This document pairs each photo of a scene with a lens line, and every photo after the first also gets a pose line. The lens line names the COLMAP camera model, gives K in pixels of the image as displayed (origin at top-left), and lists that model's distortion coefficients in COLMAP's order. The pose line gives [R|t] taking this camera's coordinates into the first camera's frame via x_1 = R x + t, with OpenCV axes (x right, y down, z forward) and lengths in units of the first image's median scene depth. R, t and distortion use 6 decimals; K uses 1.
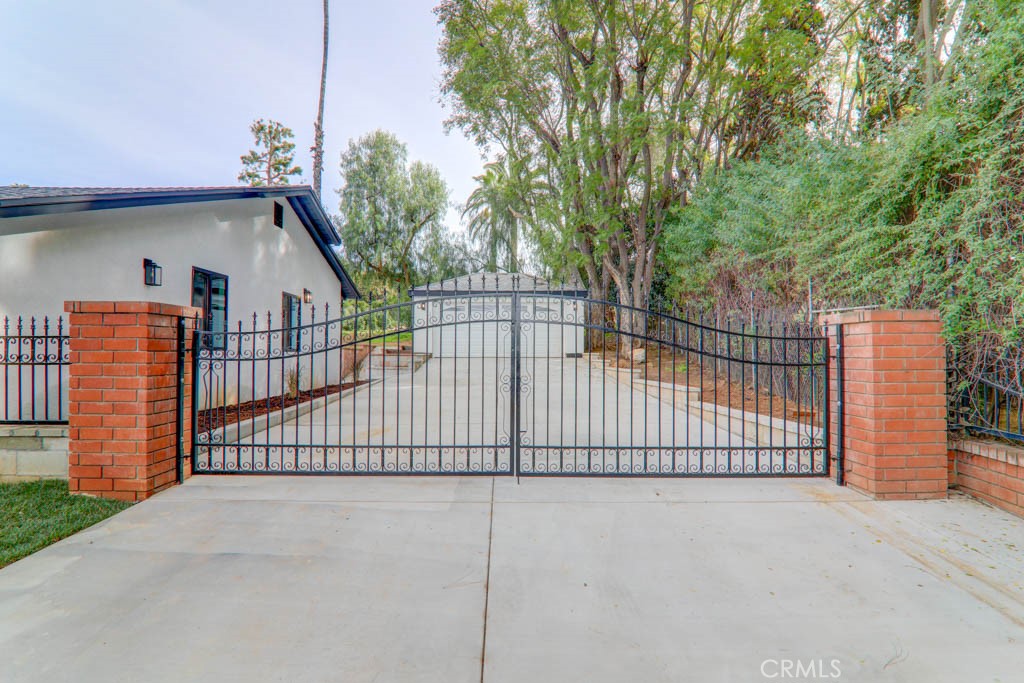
lens RADIAL K [[472.3, 0, 512.4], [0, 472.3, 343.6], [0, 0, 1]] dist [-0.015016, -0.000545]
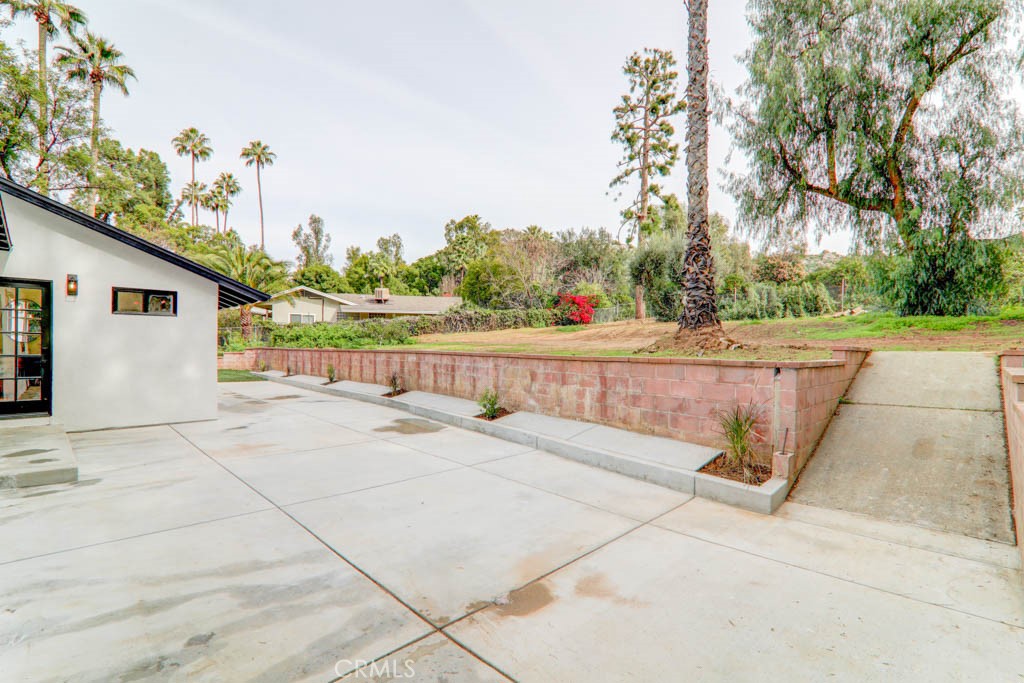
lens RADIAL K [[472.3, 0, 508.2], [0, 472.3, 346.0], [0, 0, 1]] dist [-0.015016, -0.000545]
pose [[0.694616, 0.011271, -0.719293, -0.113461], [0.002882, 0.999826, 0.018449, -0.004114], [0.719375, -0.014888, 0.694462, 0.293106]]
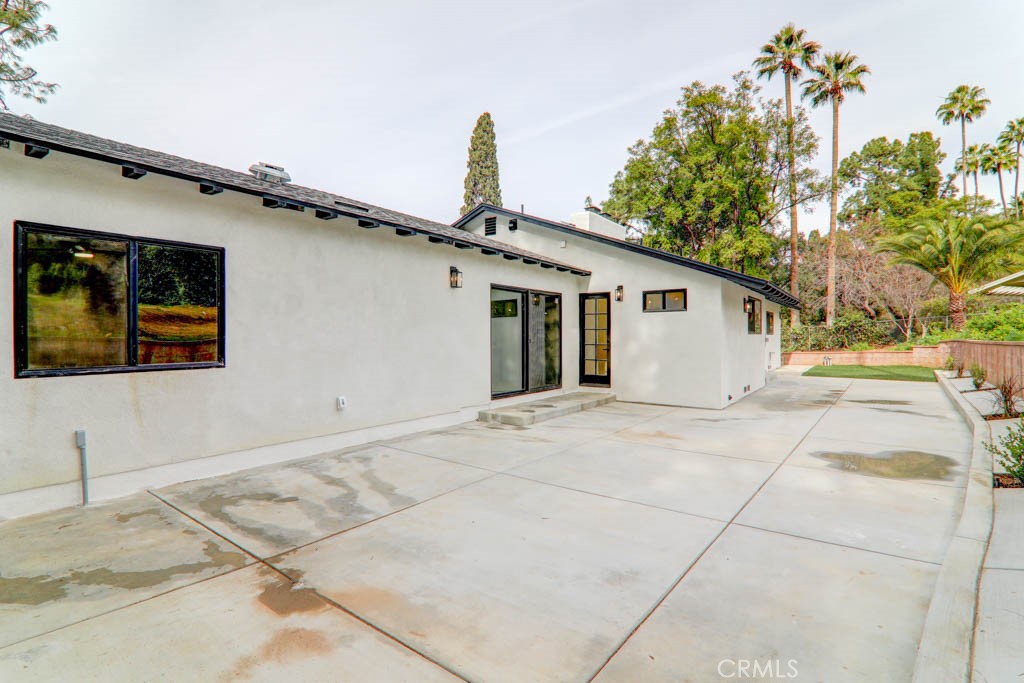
lens RADIAL K [[472.3, 0, 509.9], [0, 472.3, 334.6], [0, 0, 1]] dist [-0.015016, -0.000545]
pose [[-0.607520, 0.002421, -0.794301, -0.177594], [0.021731, 0.999672, -0.013574, 0.010817], [0.794007, -0.025507, -0.607373, 0.812241]]
